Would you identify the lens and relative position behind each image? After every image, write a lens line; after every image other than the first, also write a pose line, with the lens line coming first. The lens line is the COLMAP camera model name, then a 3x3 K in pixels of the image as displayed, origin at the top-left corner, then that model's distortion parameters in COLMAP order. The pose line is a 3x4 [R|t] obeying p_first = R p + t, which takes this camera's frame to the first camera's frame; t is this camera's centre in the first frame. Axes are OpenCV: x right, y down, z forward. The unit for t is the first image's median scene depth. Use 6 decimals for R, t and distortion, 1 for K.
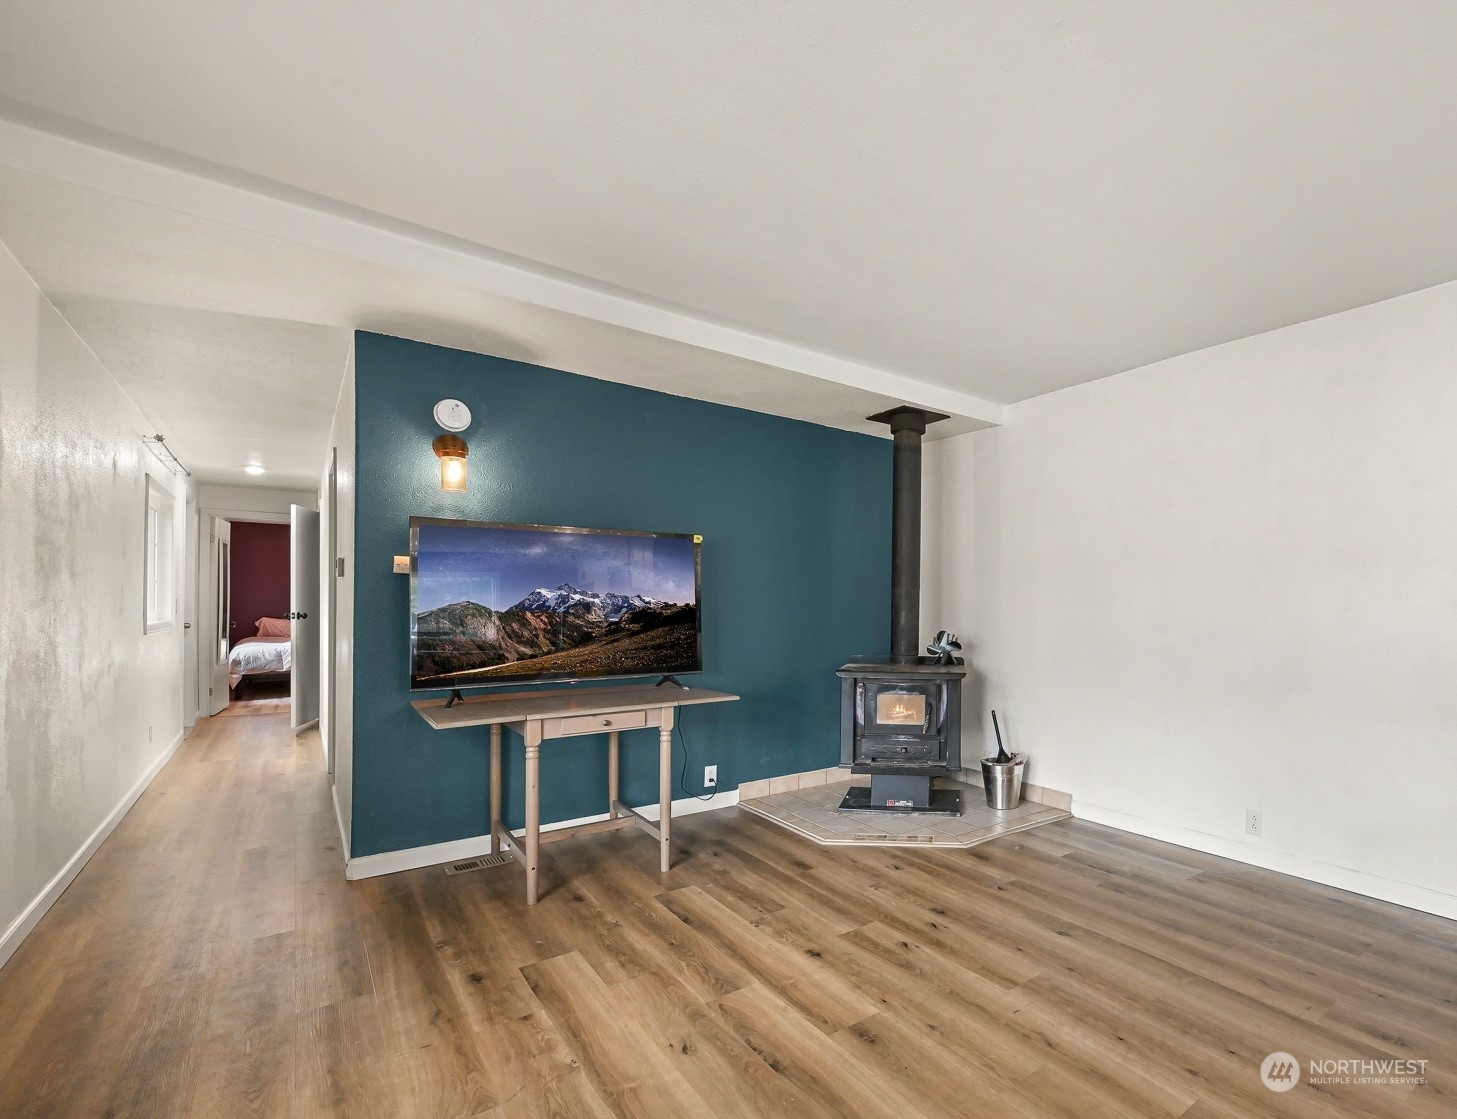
lens RADIAL K [[689.0, 0, 863.7], [0, 689.0, 607.4], [0, 0, 1]] dist [0.001789, 0.001074]
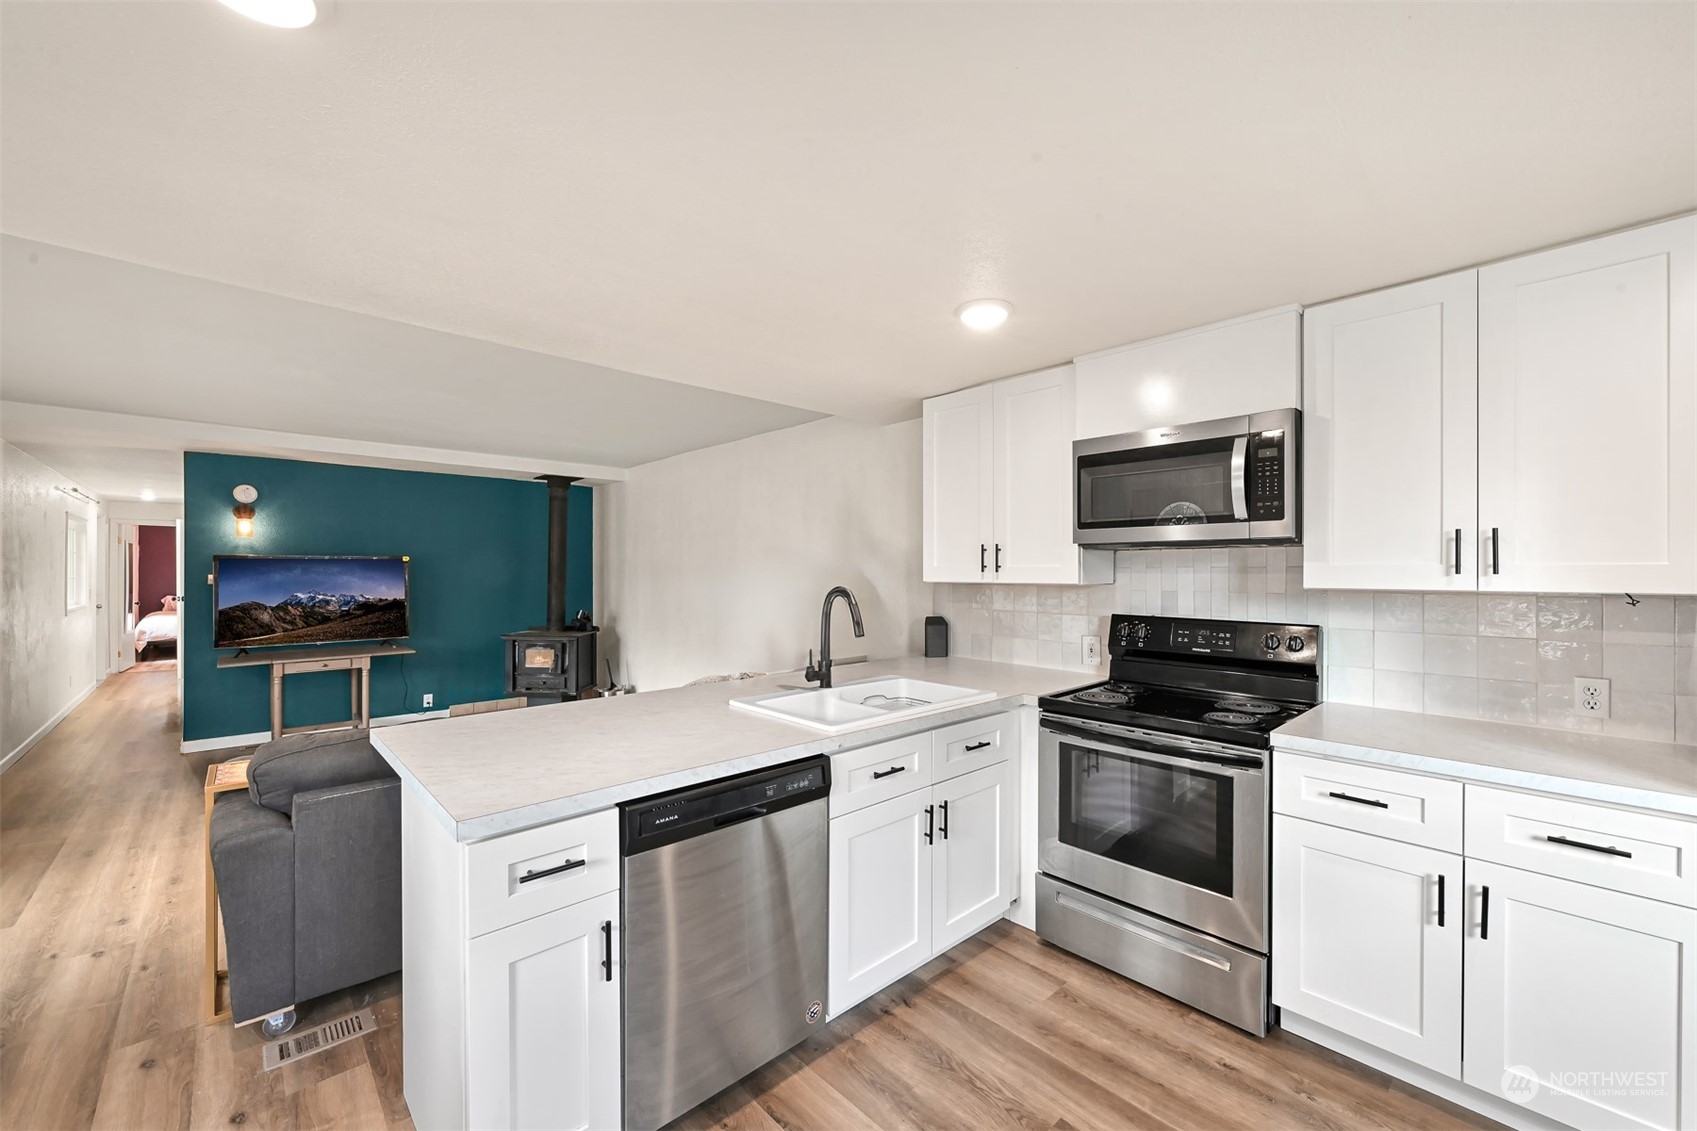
lens RADIAL K [[668.7, 0, 852.6], [0, 668.7, 571.0], [0, 0, 1]] dist [-0.000062, 0.000158]
pose [[0.998307, -0.003964, 0.058028, 0.851065], [0.003824, 0.999990, 0.002520, -0.079559], [-0.058037, -0.002293, 0.998312, -0.803631]]
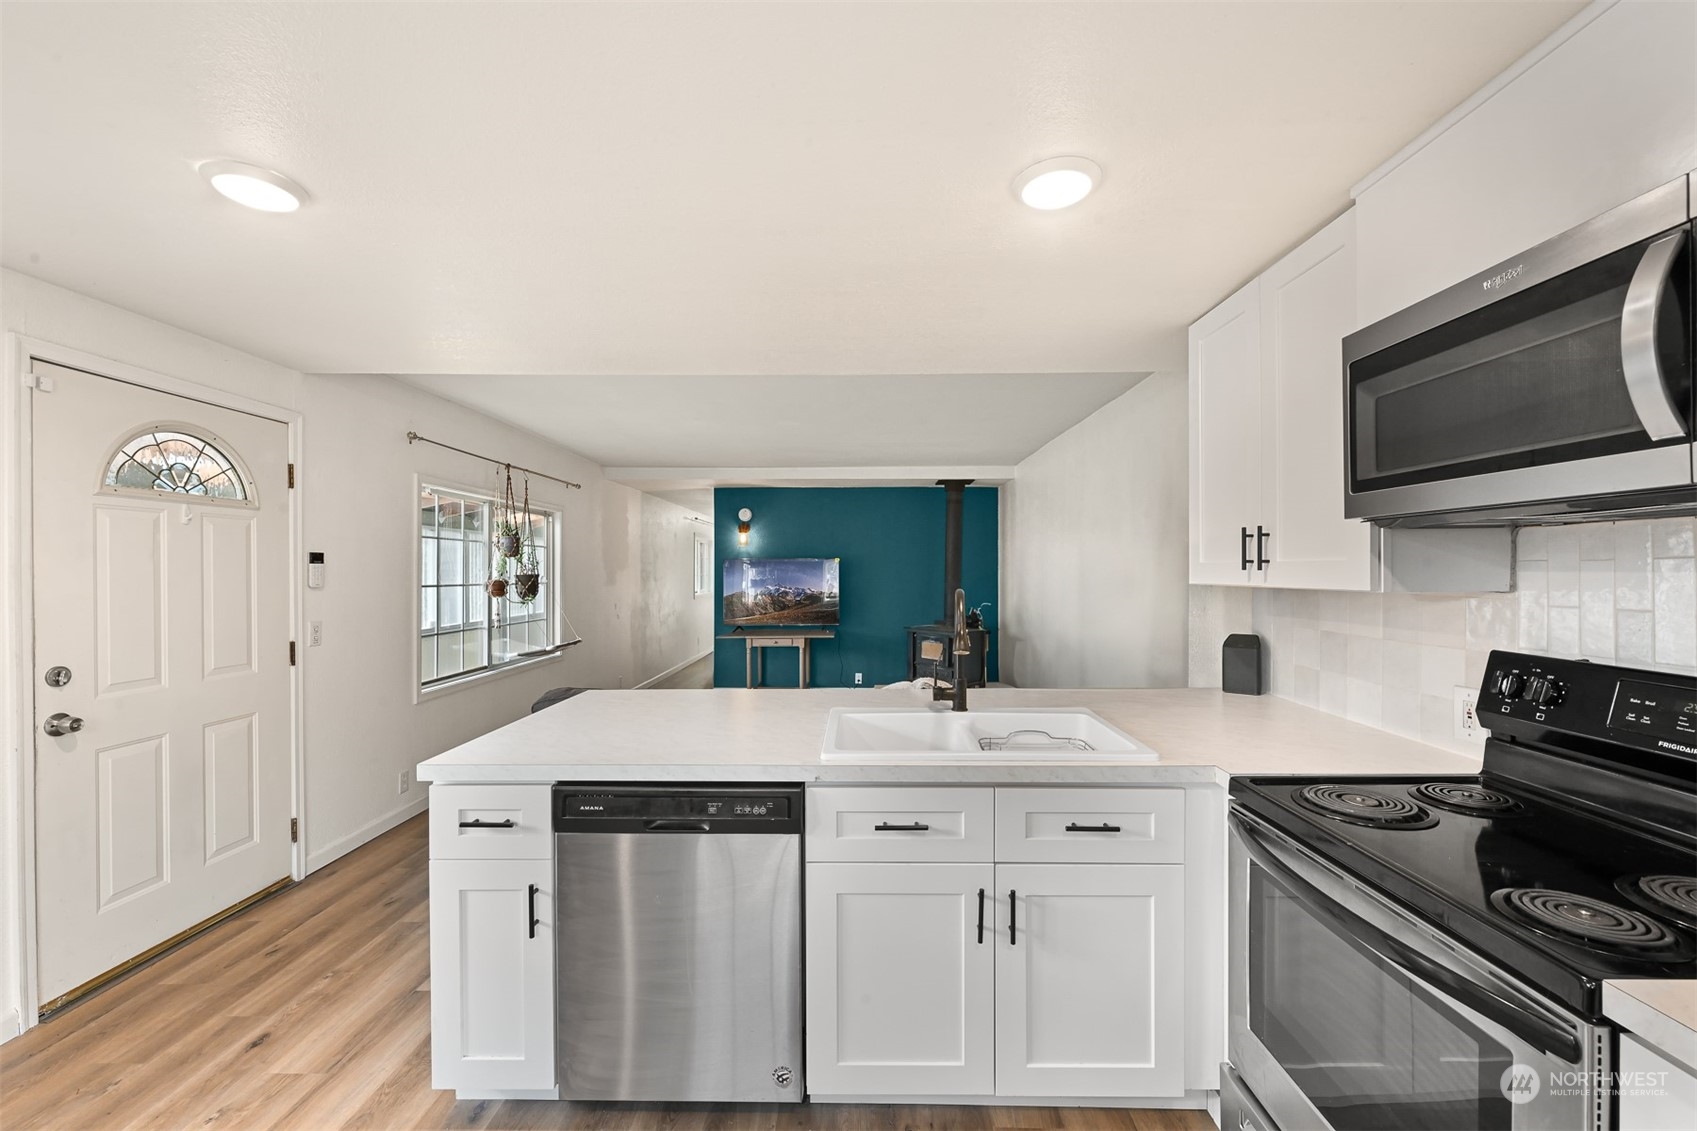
lens RADIAL K [[666.8, 0, 849.6], [0, 666.8, 572.3], [0, 0, 1]] dist [-0.000259, 0.000097]
pose [[0.761866, -0.002337, -0.647730, 1.215341], [0.005045, 0.999985, 0.002327, -0.076057], [0.647715, -0.005041, 0.761866, -0.568584]]
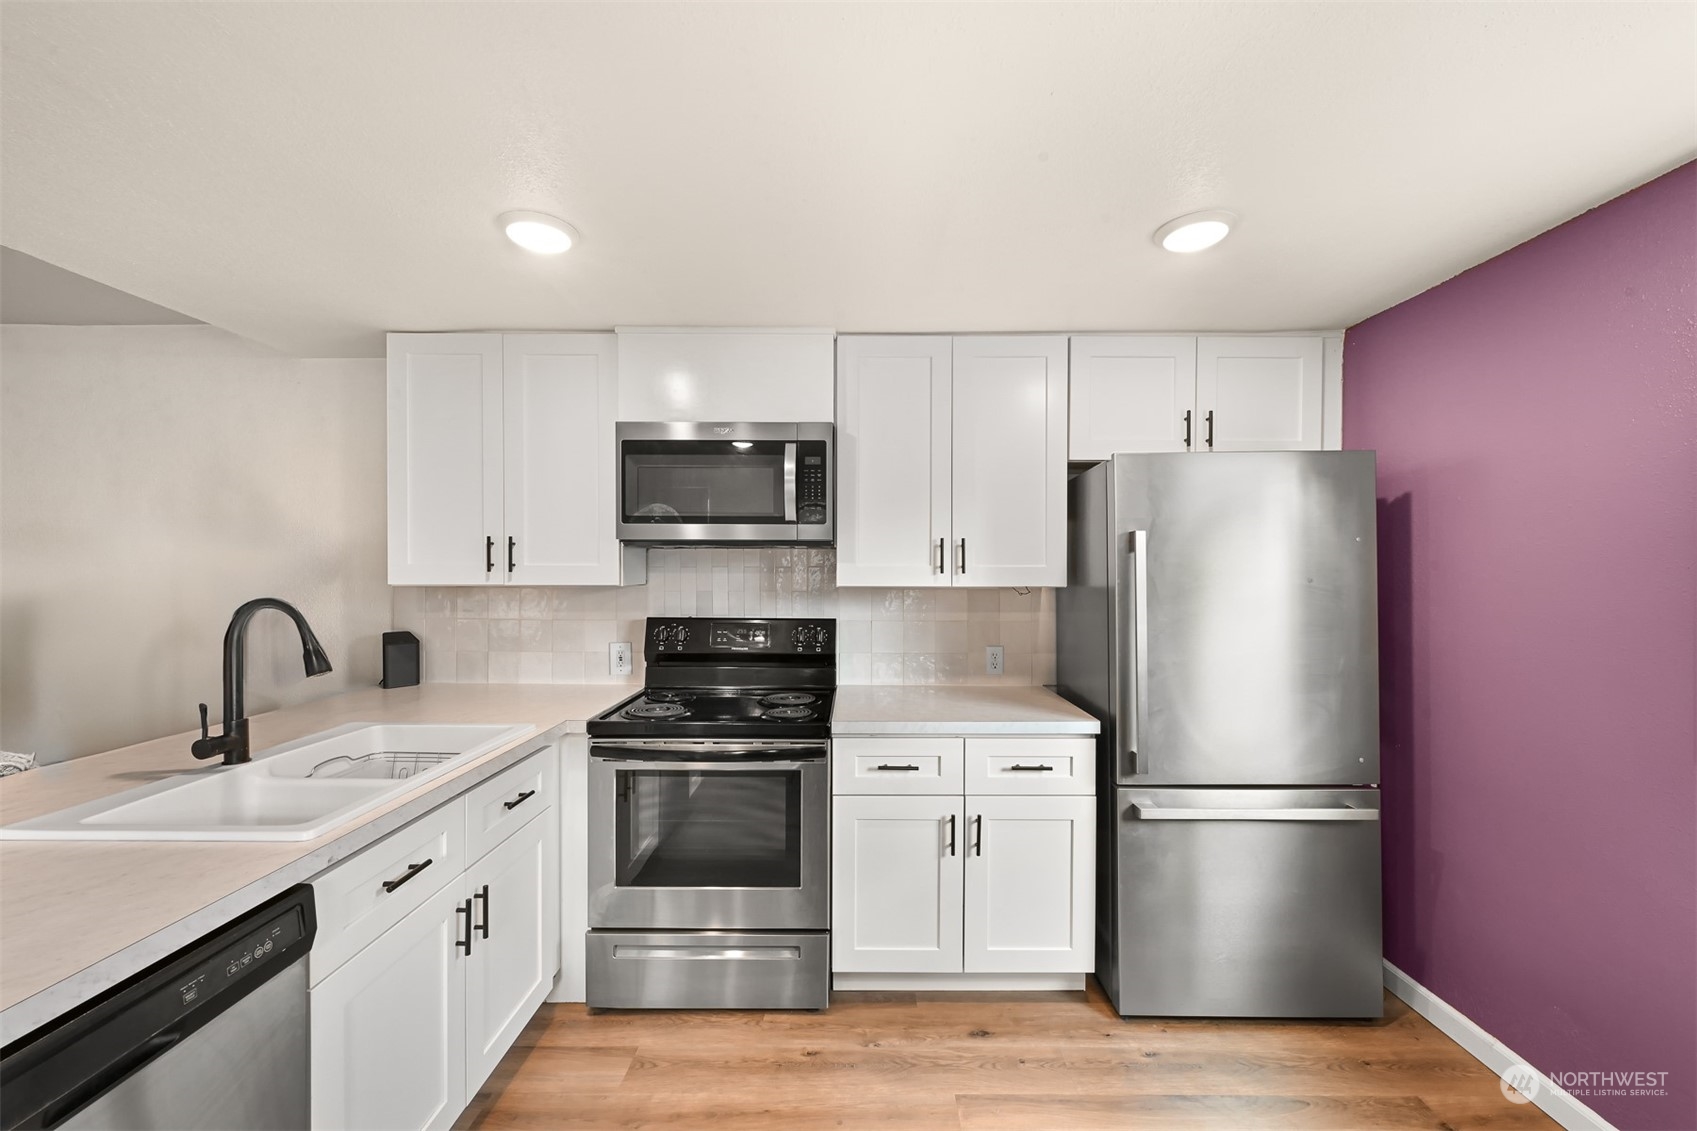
lens RADIAL K [[669.5, 0, 854.7], [0, 669.5, 574.2], [0, 0, 1]] dist [-0.002870, 0.000072]
pose [[0.641253, -0.007481, 0.767293, 0.779762], [-0.000279, 0.999950, 0.009982, -0.079950], [-0.767329, -0.006615, 0.641219, -0.653771]]
